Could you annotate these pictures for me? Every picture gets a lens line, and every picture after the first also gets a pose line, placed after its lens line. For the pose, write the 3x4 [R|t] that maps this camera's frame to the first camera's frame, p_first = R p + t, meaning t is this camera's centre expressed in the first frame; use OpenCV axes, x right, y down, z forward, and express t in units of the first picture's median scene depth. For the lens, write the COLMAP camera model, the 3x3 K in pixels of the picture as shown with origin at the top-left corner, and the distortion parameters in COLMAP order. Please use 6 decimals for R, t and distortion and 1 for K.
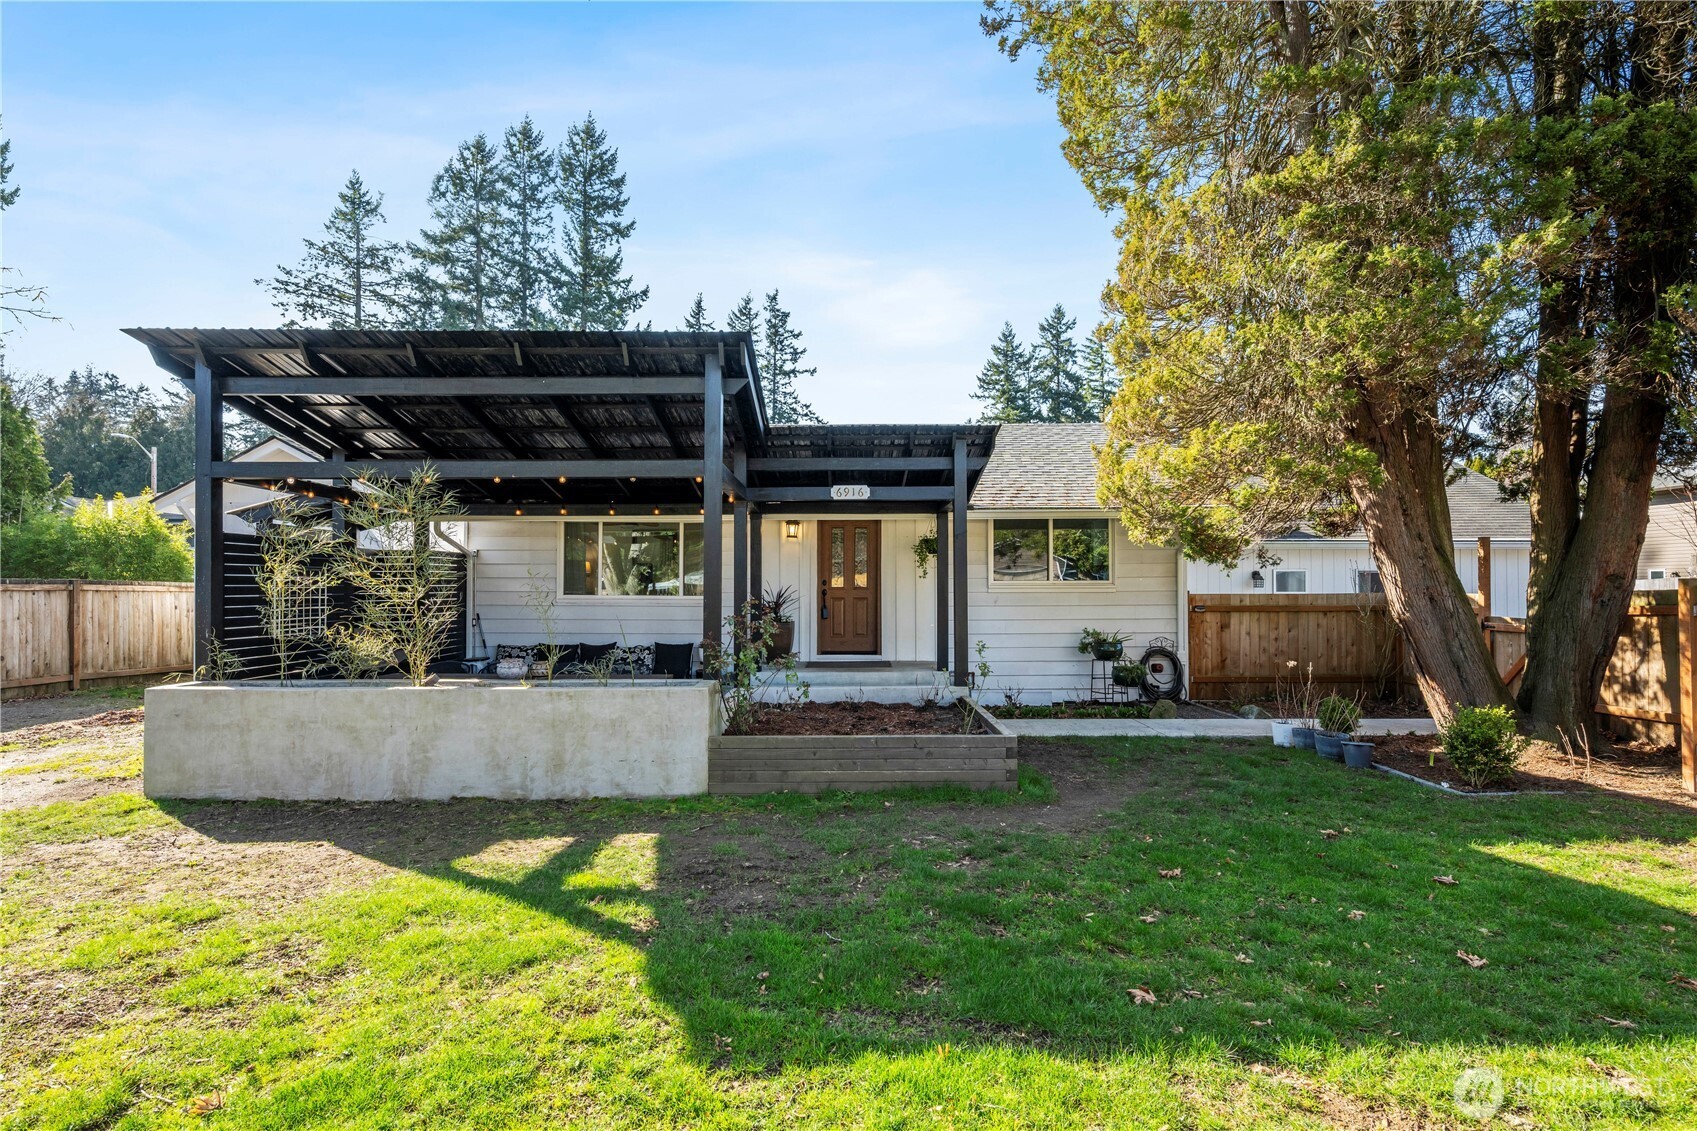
lens RADIAL K [[811.5, 0, 842.5], [0, 811.5, 572.8], [0, 0, 1]] dist [-0.000688, 0.000000]
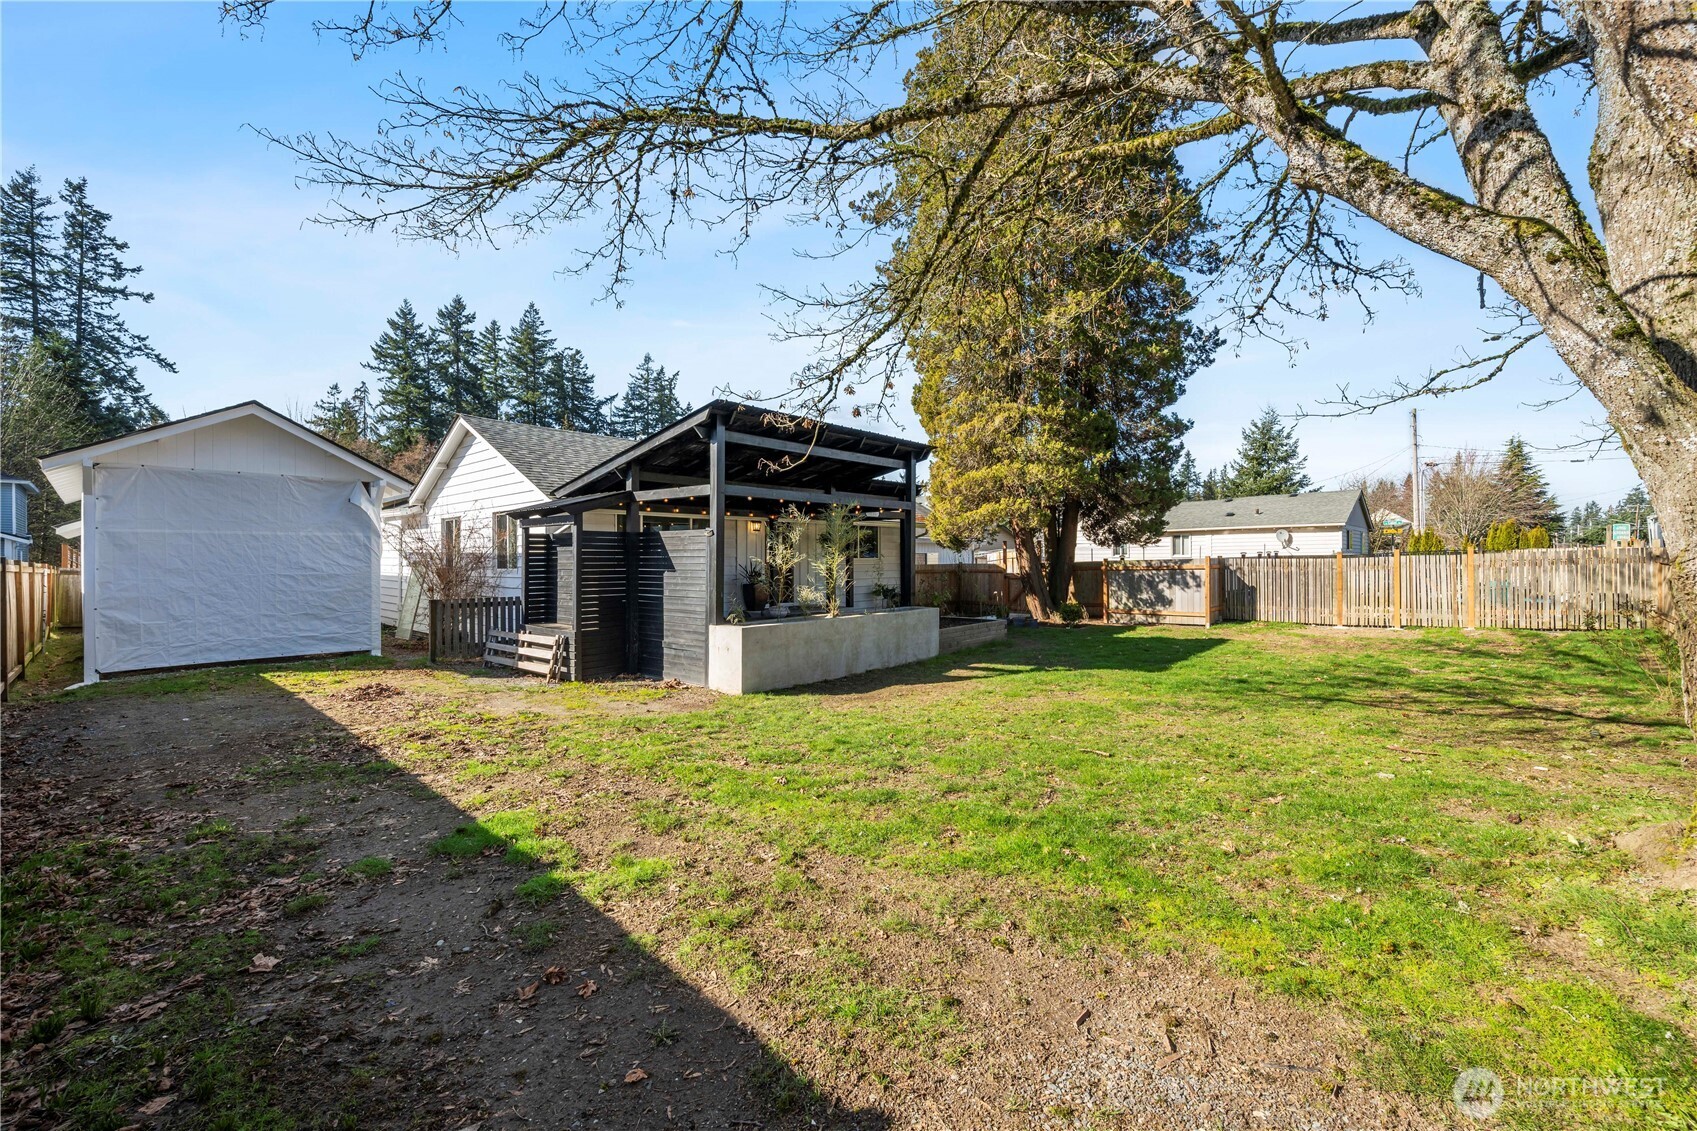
lens RADIAL K [[708.2, 0, 849.9], [0, 708.2, 557.0], [0, 0, 1]] dist [-0.000118, -0.000012]
pose [[0.646691, -0.000204, 0.762752, -0.123654], [-0.011231, 0.999889, 0.009790, -0.001107], [-0.762669, -0.014898, 0.646617, -0.004345]]
